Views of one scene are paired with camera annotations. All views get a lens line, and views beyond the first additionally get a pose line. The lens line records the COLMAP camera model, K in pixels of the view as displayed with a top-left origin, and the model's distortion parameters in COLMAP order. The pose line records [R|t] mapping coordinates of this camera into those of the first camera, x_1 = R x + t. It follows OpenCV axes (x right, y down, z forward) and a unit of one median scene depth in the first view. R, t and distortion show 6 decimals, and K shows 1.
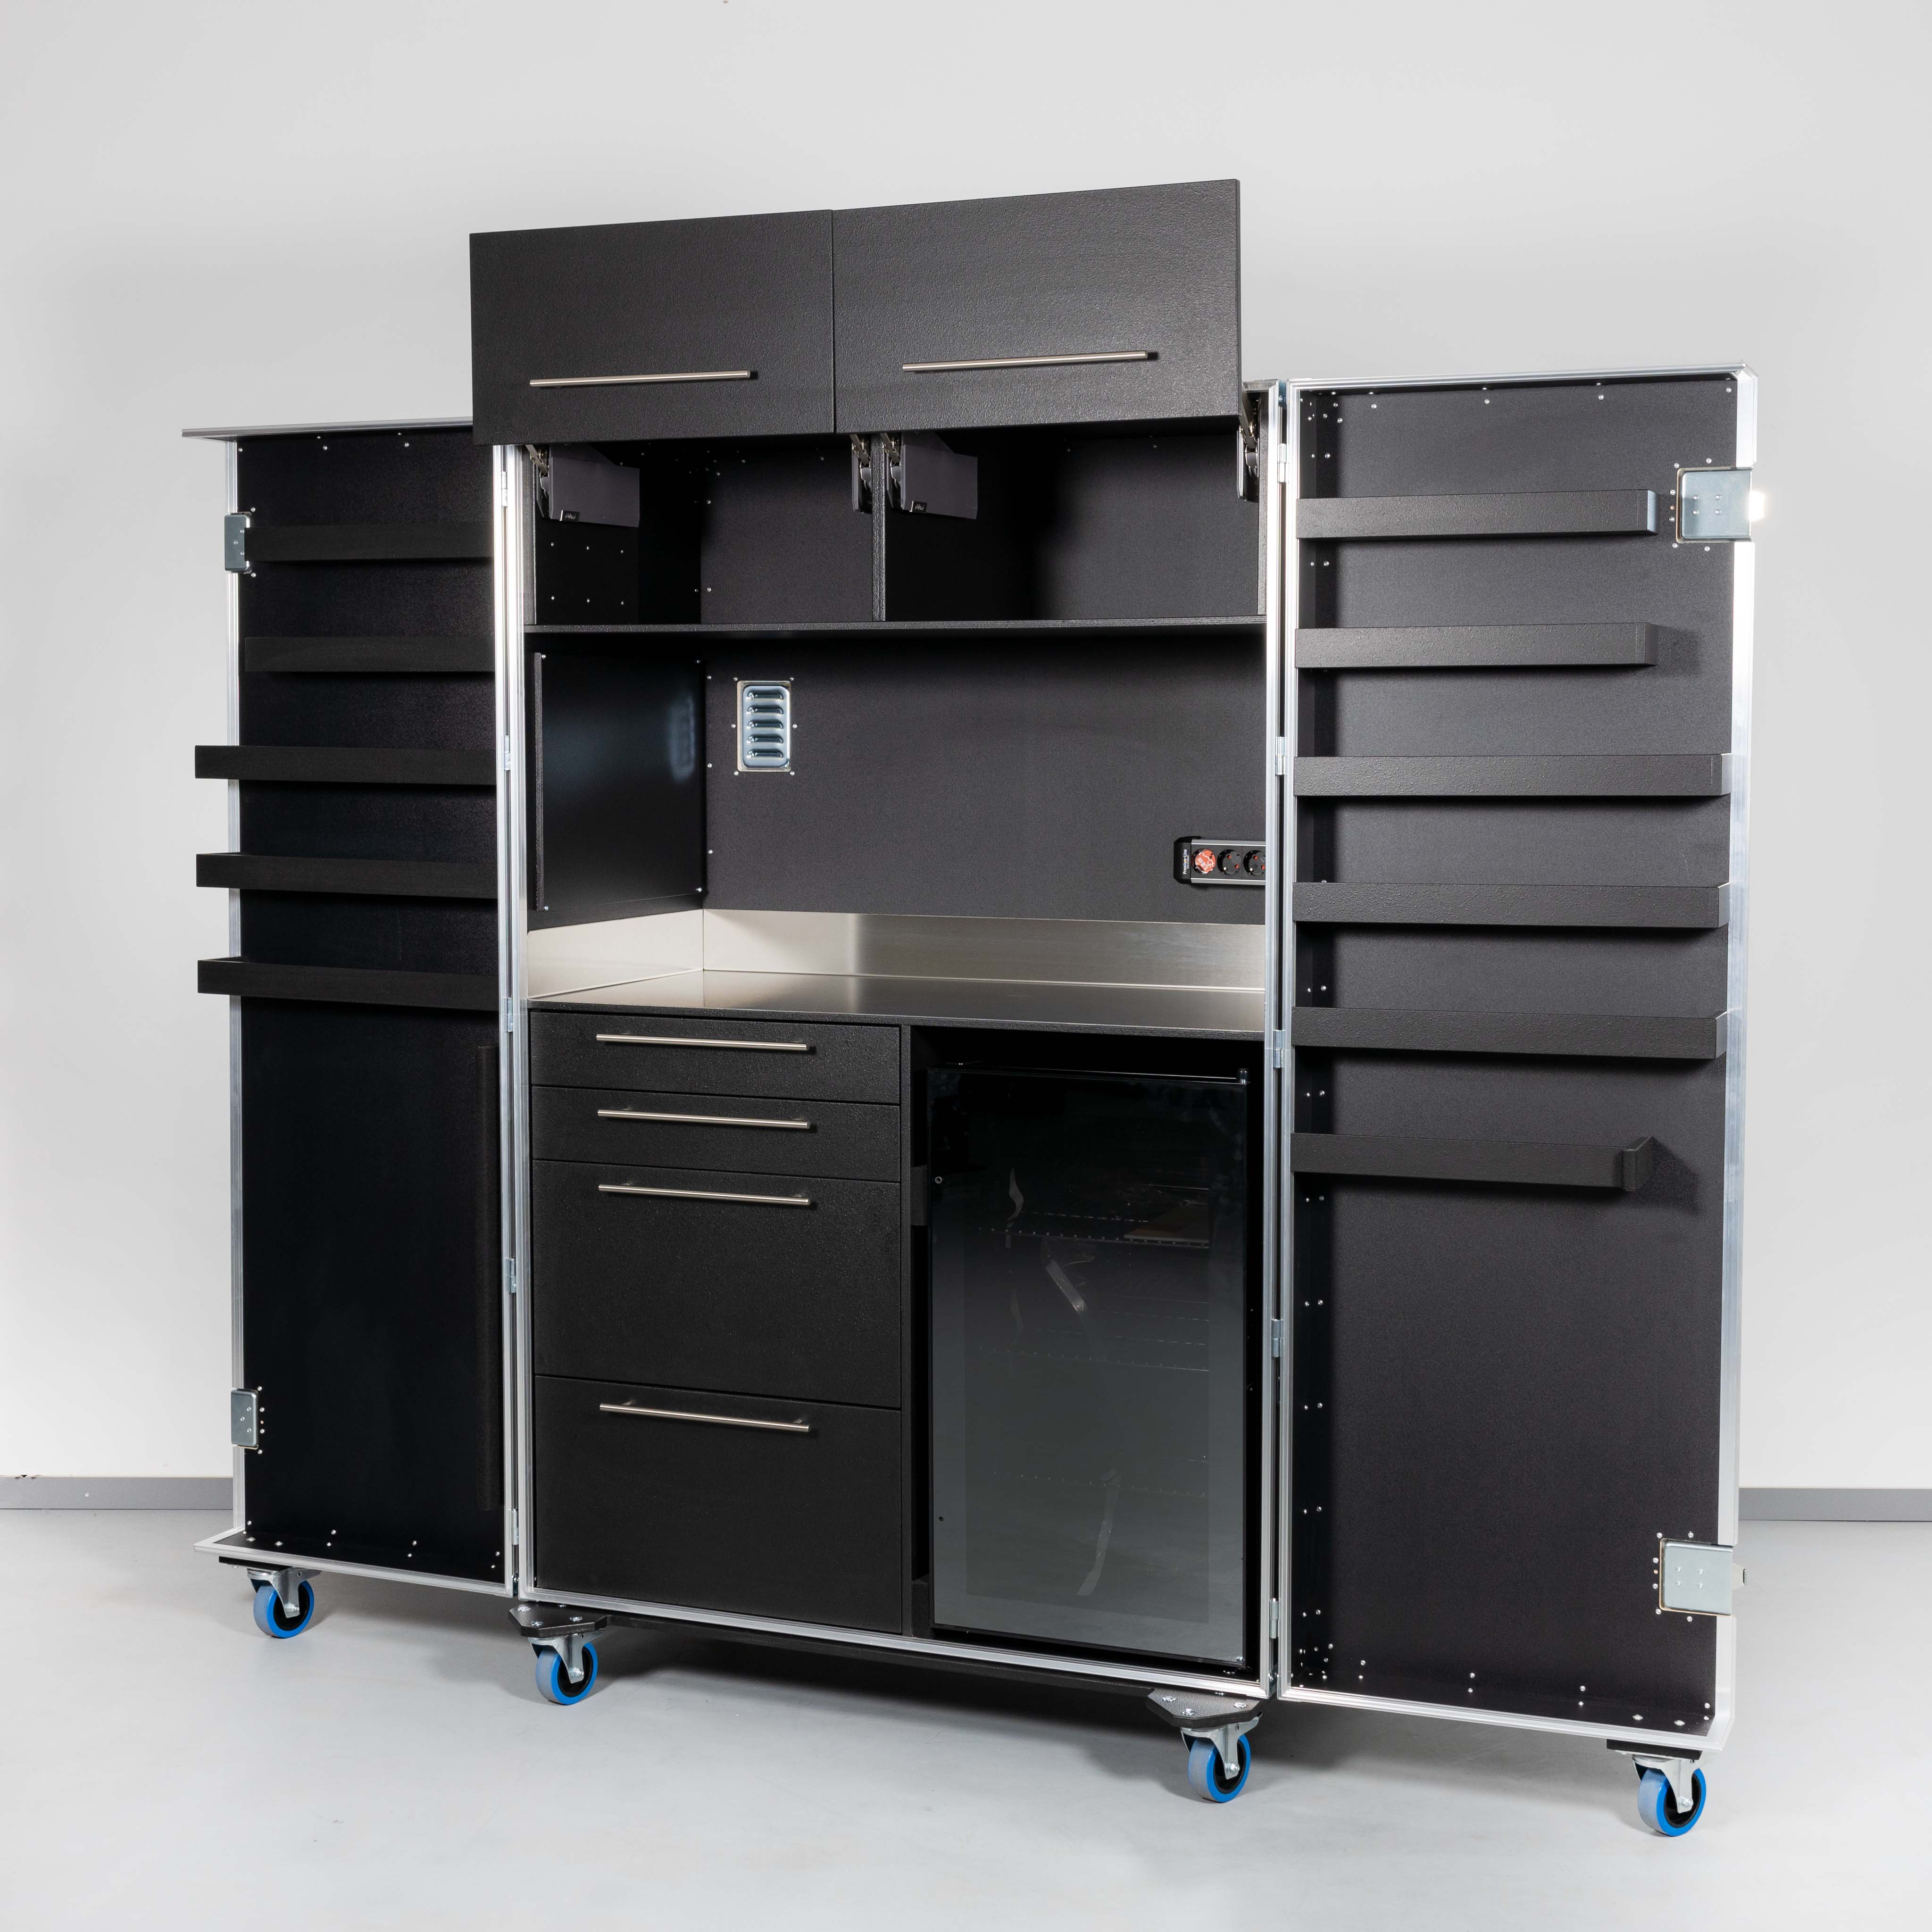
lens RADIAL K [[2970.9, 0, 962.3], [0, 2970.9, 943.5], [0, 0, 1]] dist [-0.000187, 0.010673]
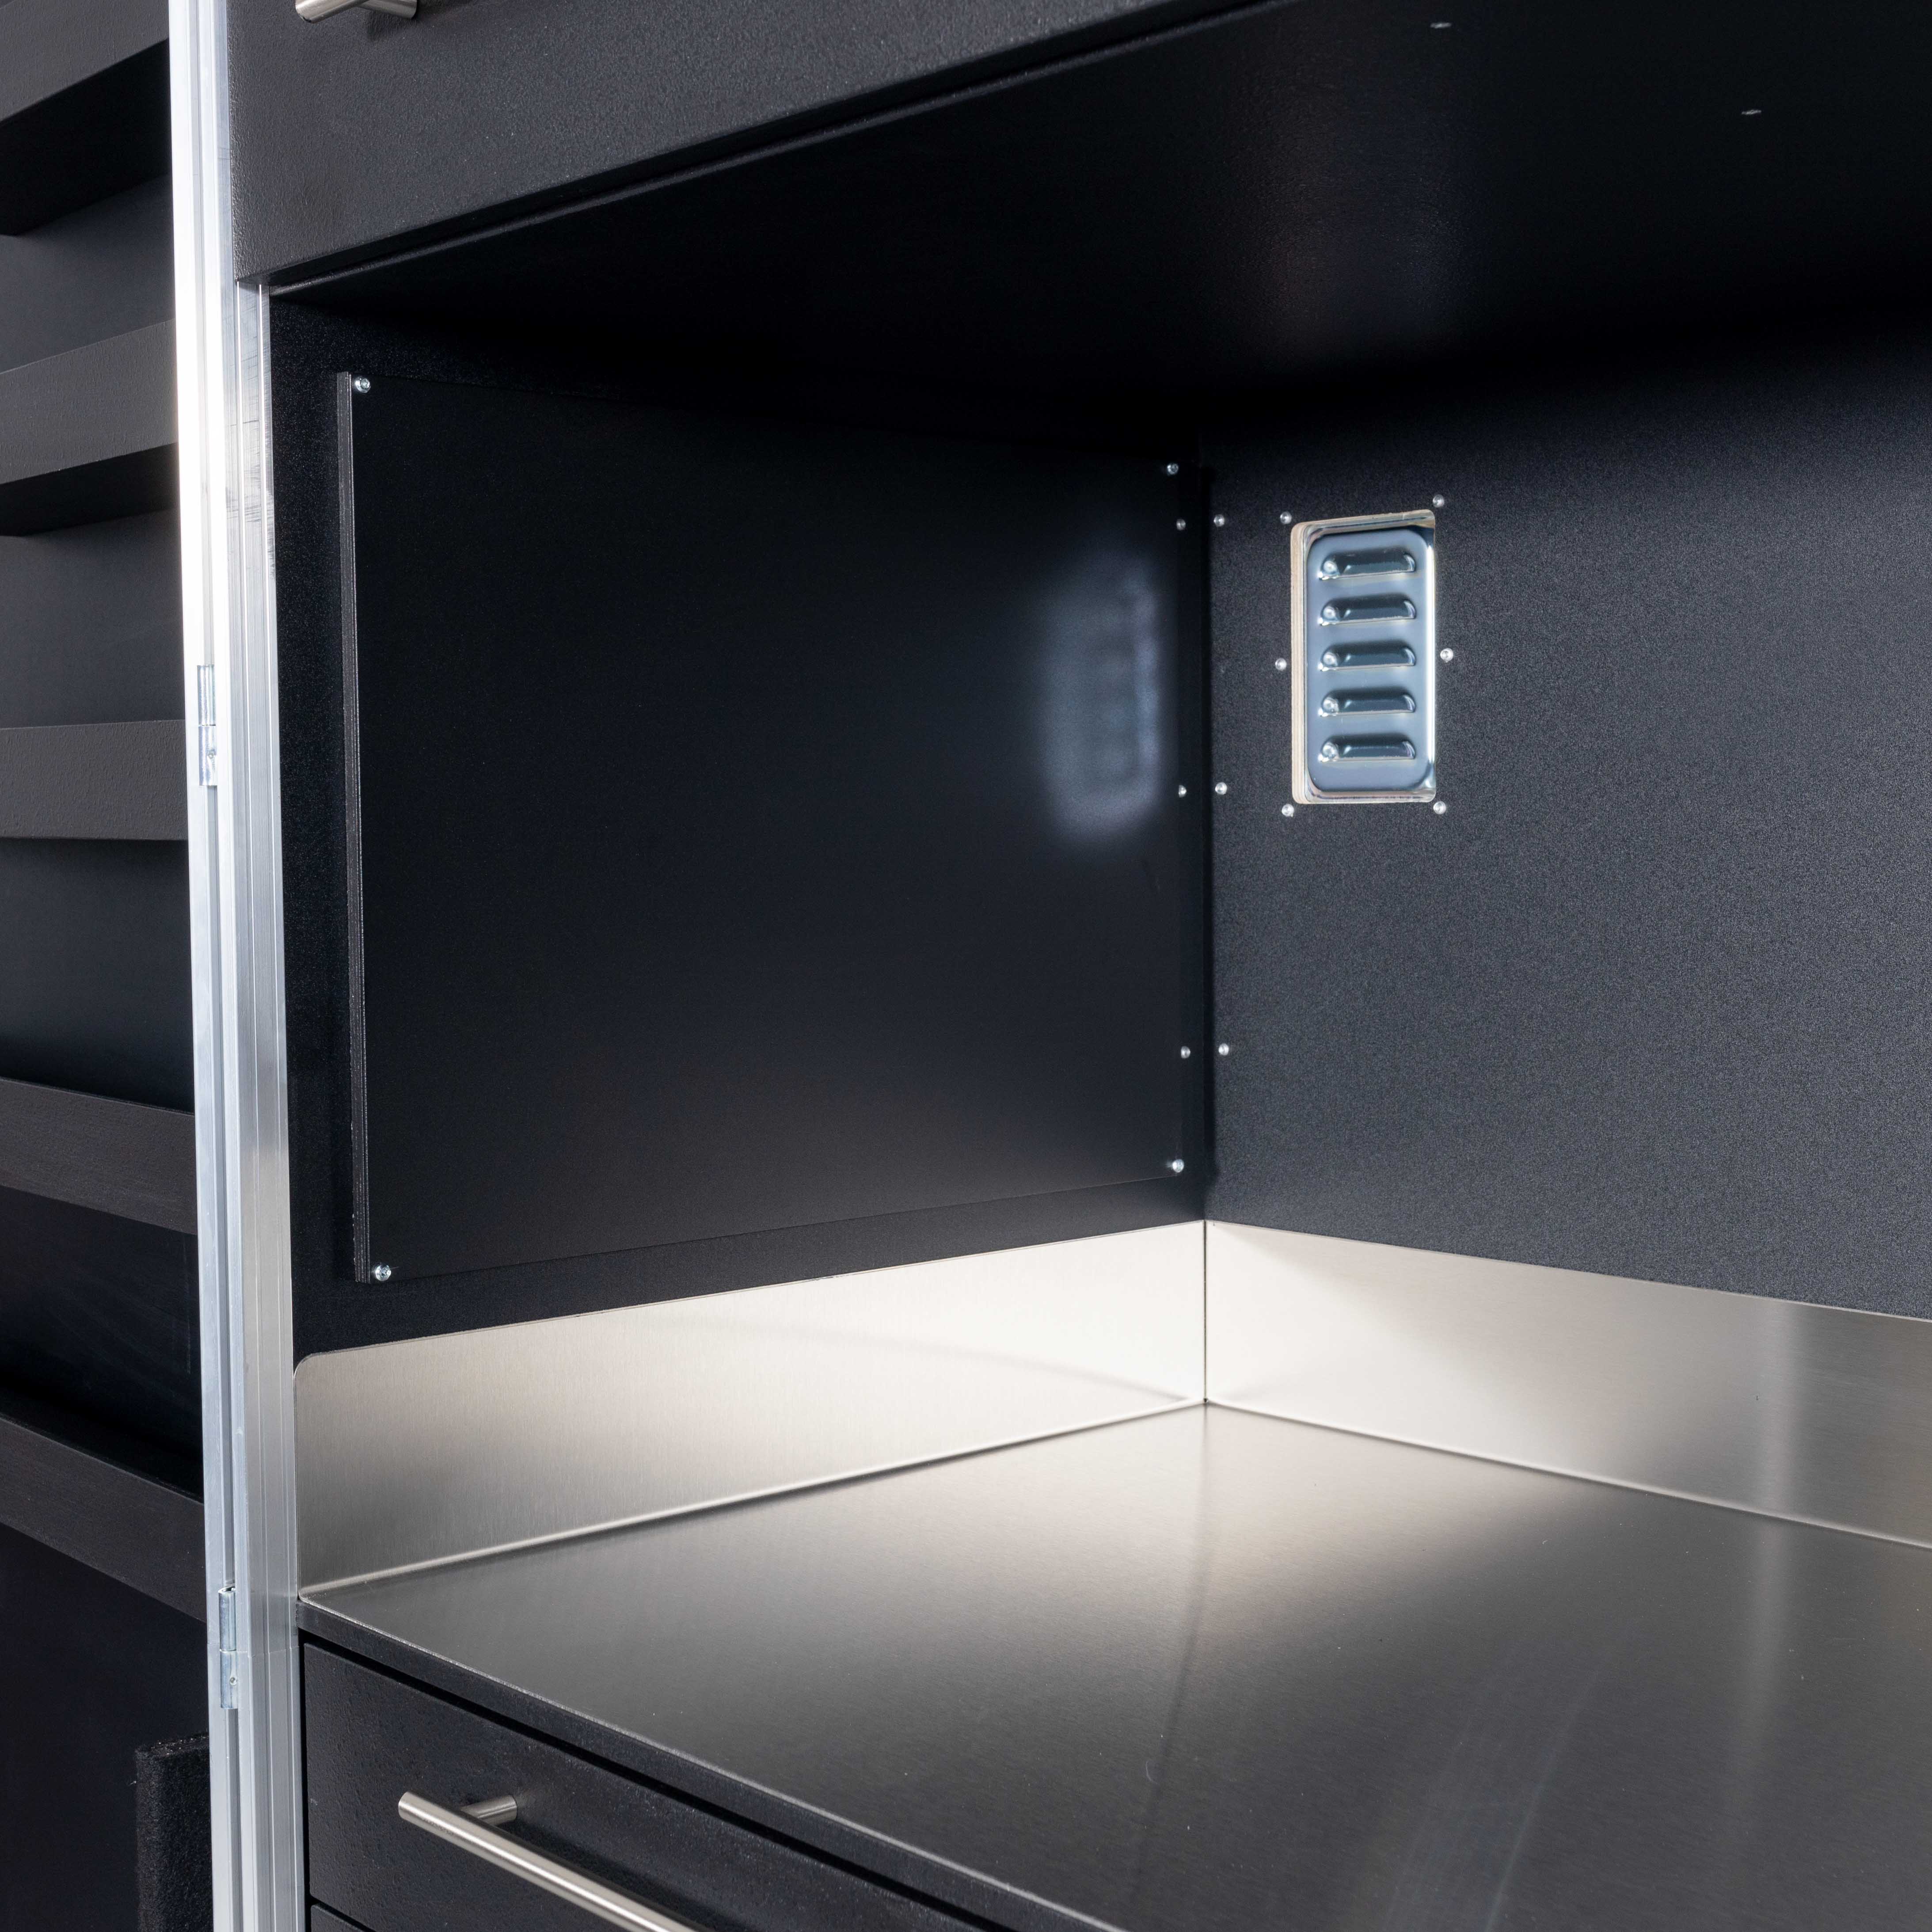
lens RADIAL K [[3142.8, 0, 966.0], [0, 3142.8, 966.0], [0, 0, 1]] dist [0.000297, 0.005047]
pose [[0.916815, 0.010853, -0.399164, 0.028474], [-0.019441, 0.999658, -0.017471, -0.034034], [0.398838, 0.023778, 0.916713, 0.678498]]
